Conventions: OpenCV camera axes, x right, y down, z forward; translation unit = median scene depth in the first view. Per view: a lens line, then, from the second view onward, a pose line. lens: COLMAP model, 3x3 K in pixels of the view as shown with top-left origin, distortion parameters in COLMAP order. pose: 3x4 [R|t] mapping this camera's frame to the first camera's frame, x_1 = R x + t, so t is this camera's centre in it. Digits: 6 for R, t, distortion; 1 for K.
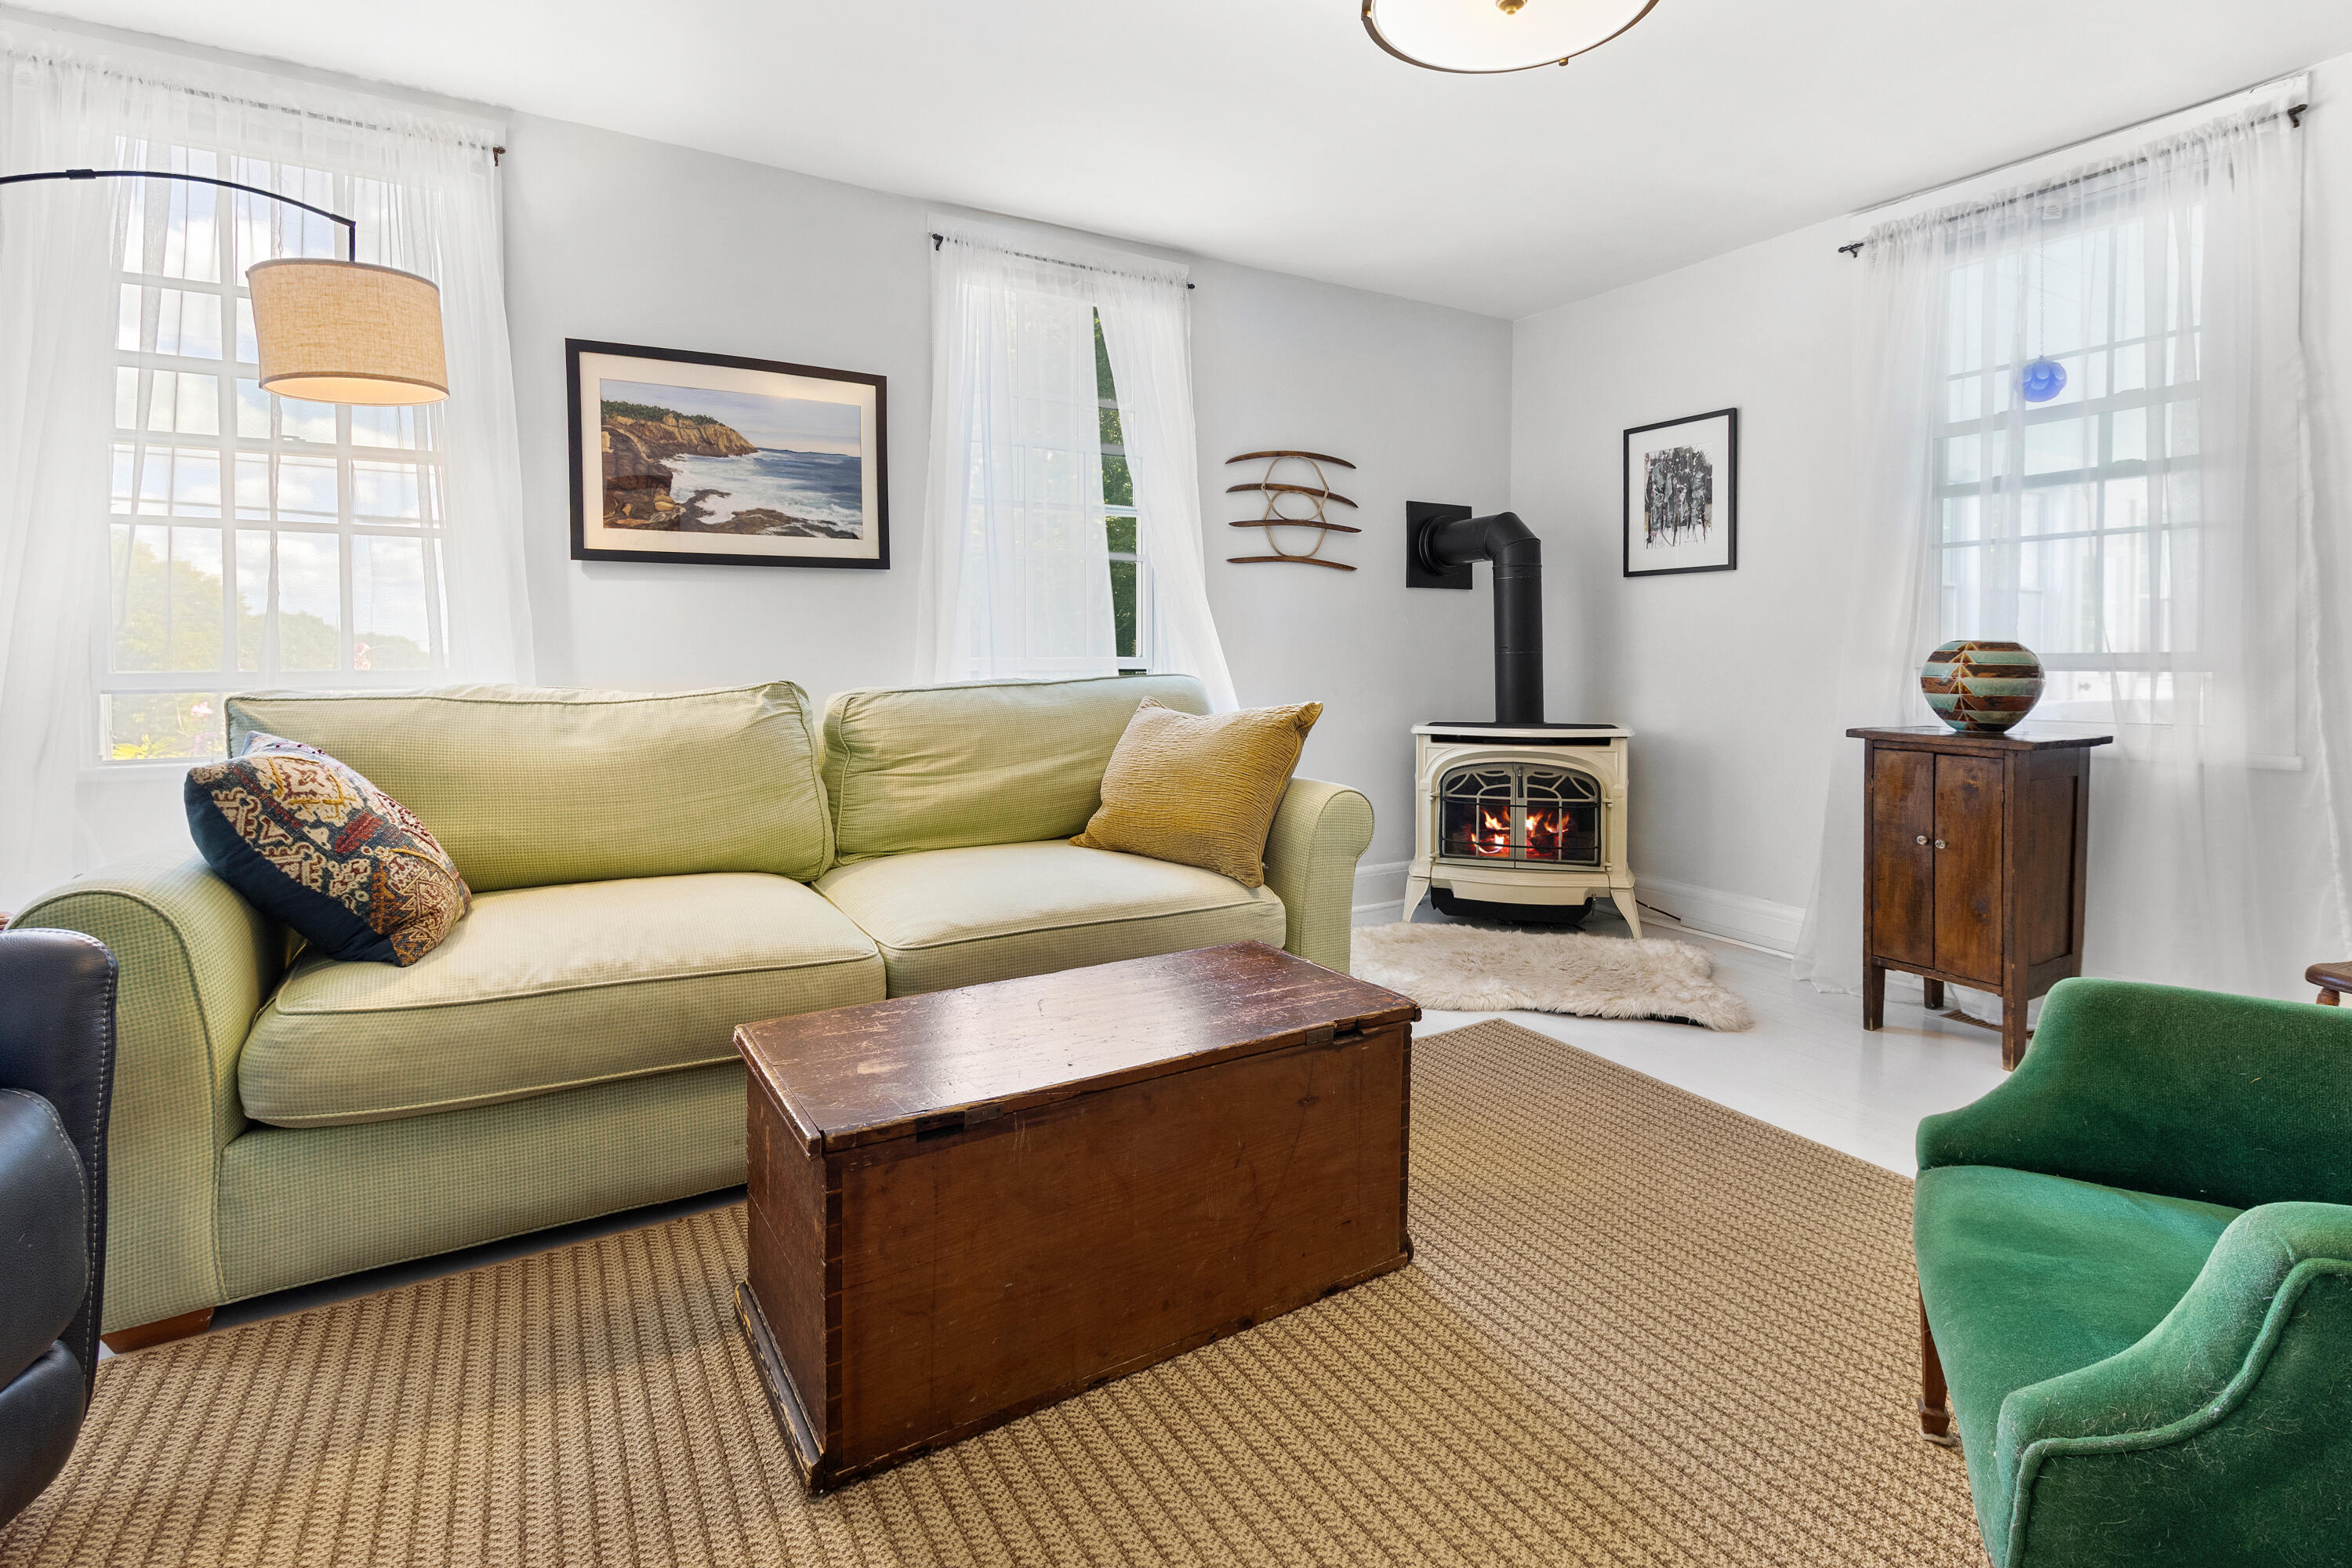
lens RADIAL K [[1121.0, 0, 1197.4], [0, 1121.0, 685.0], [0, 0, 1]] dist [-0.002431, -0.000210]
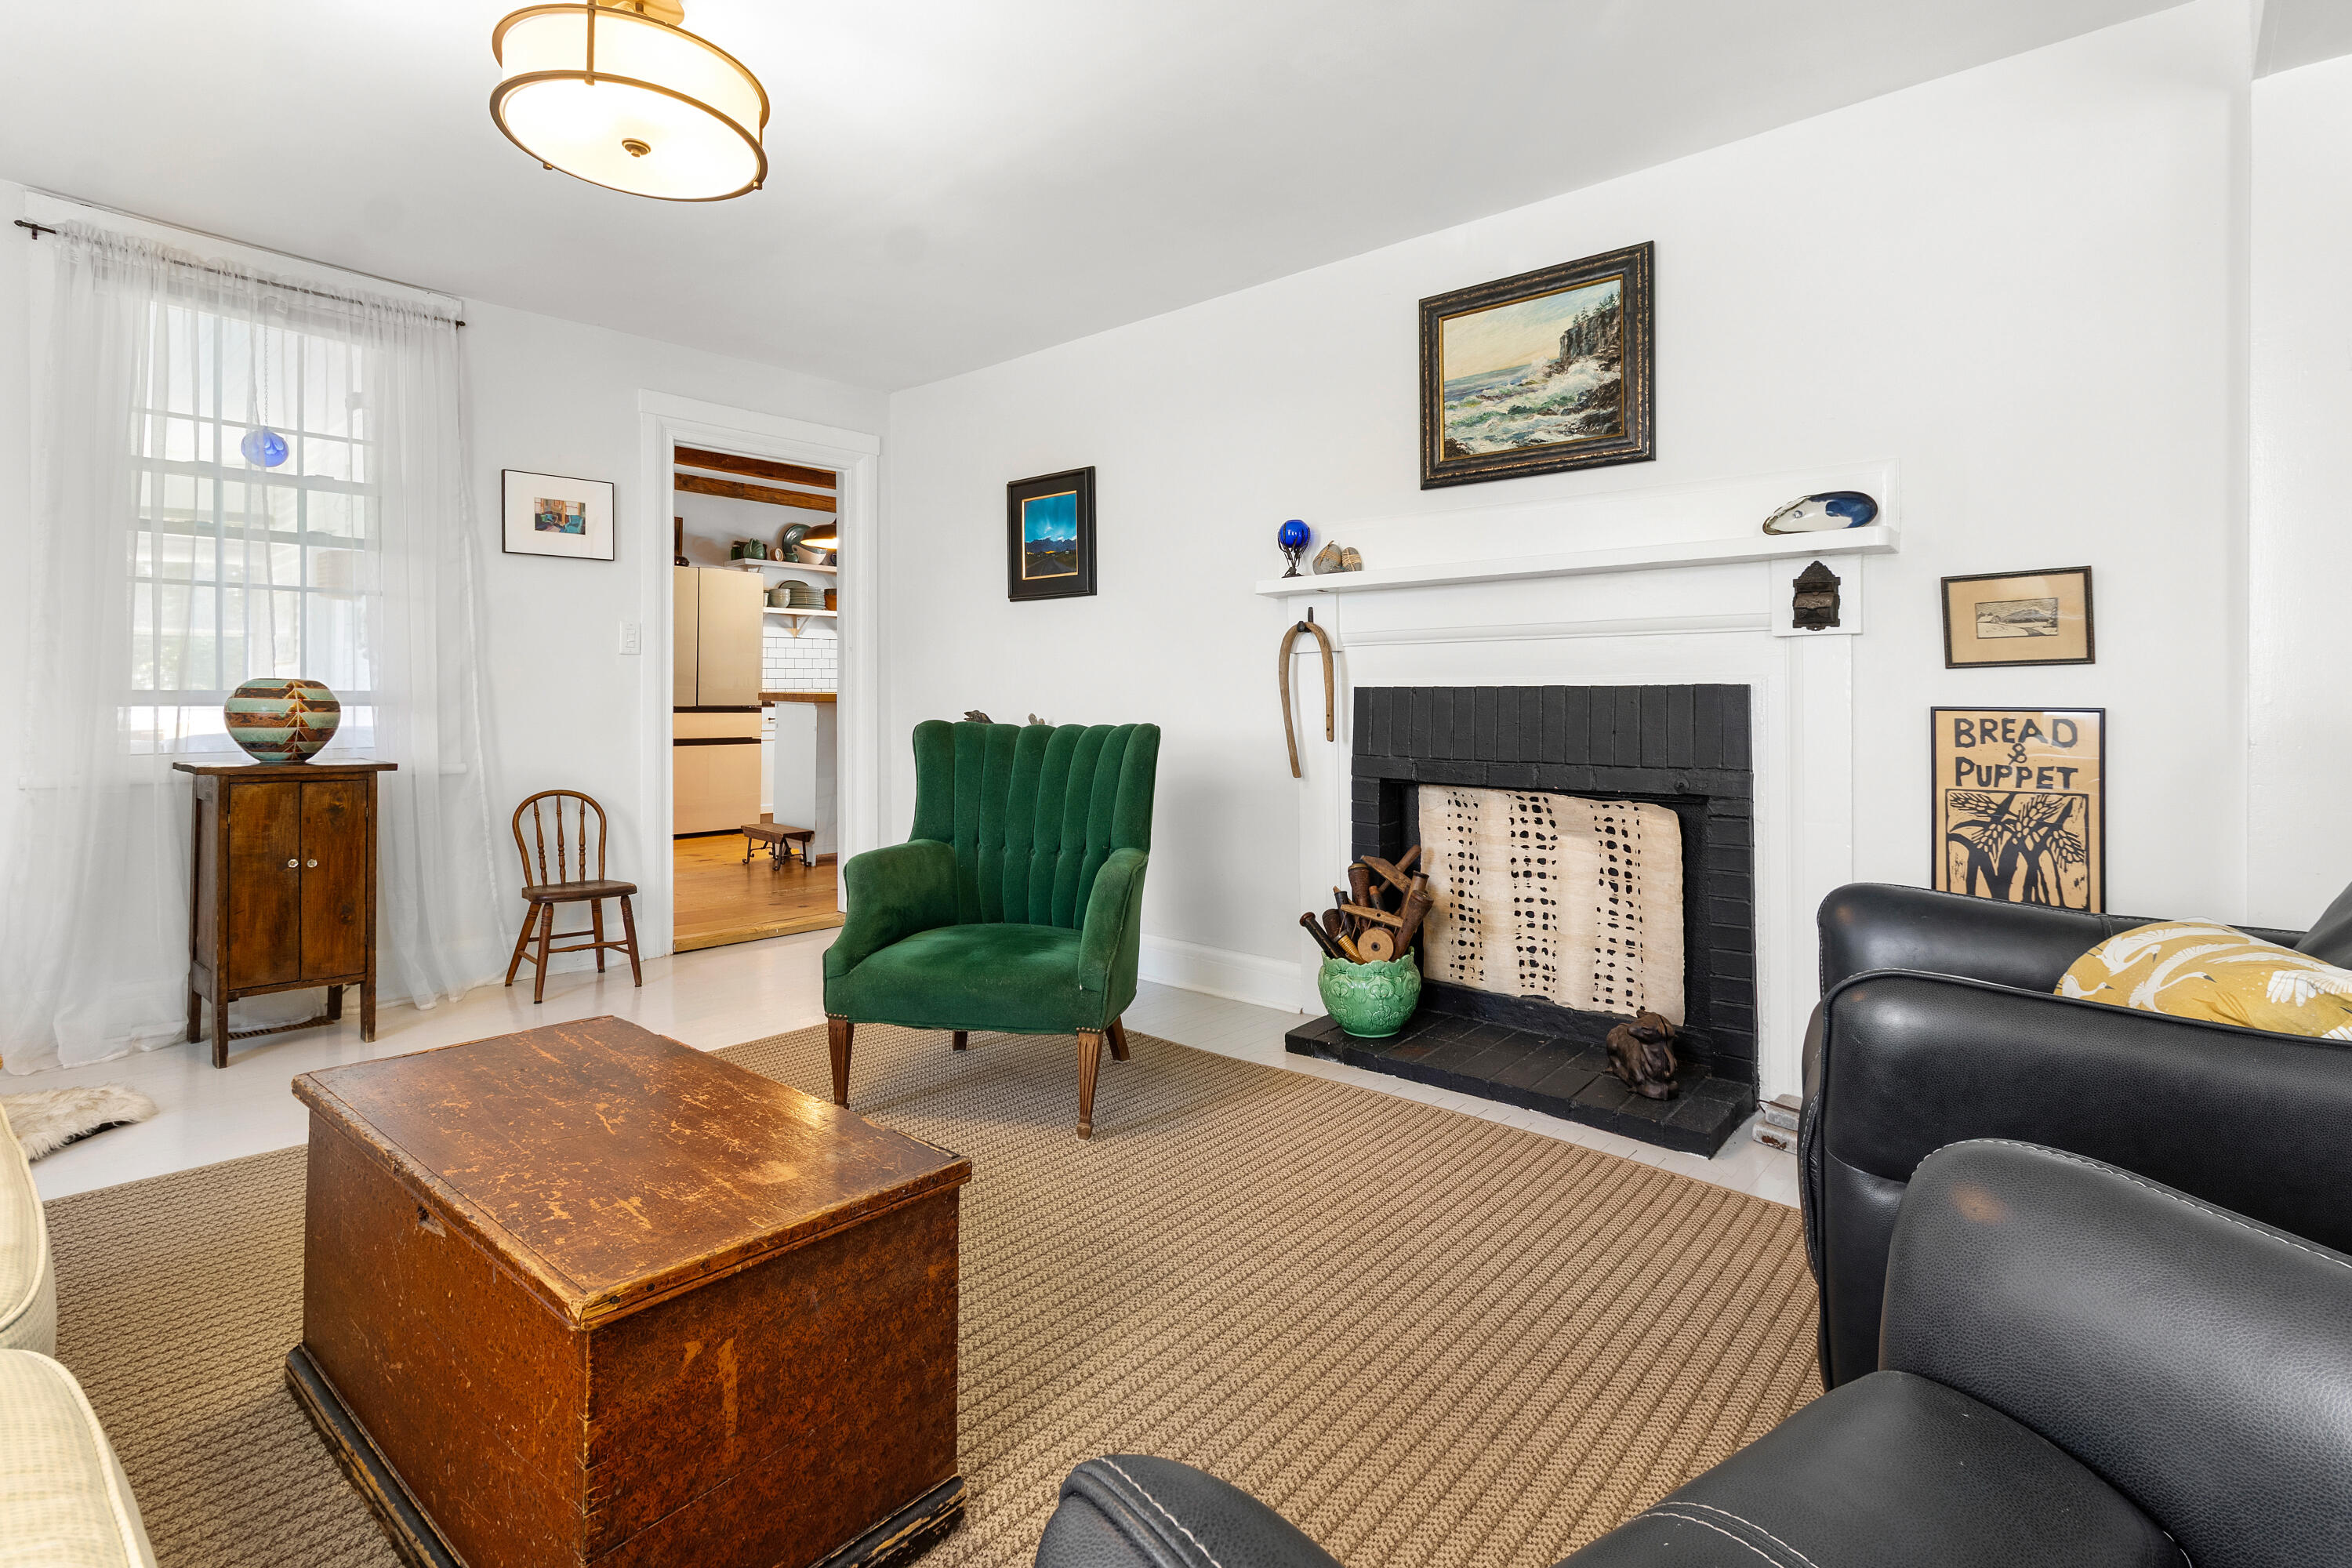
lens RADIAL K [[1121.0, 0, 1179.4], [0, 1121.0, 680.9], [0, 0, 1]] dist [-0.002431, -0.000210]
pose [[-0.309768, 0.015810, 0.950681, -0.585585], [0.018885, 0.999767, -0.010473, -0.008825], [-0.950625, 0.014709, -0.309994, 0.471769]]
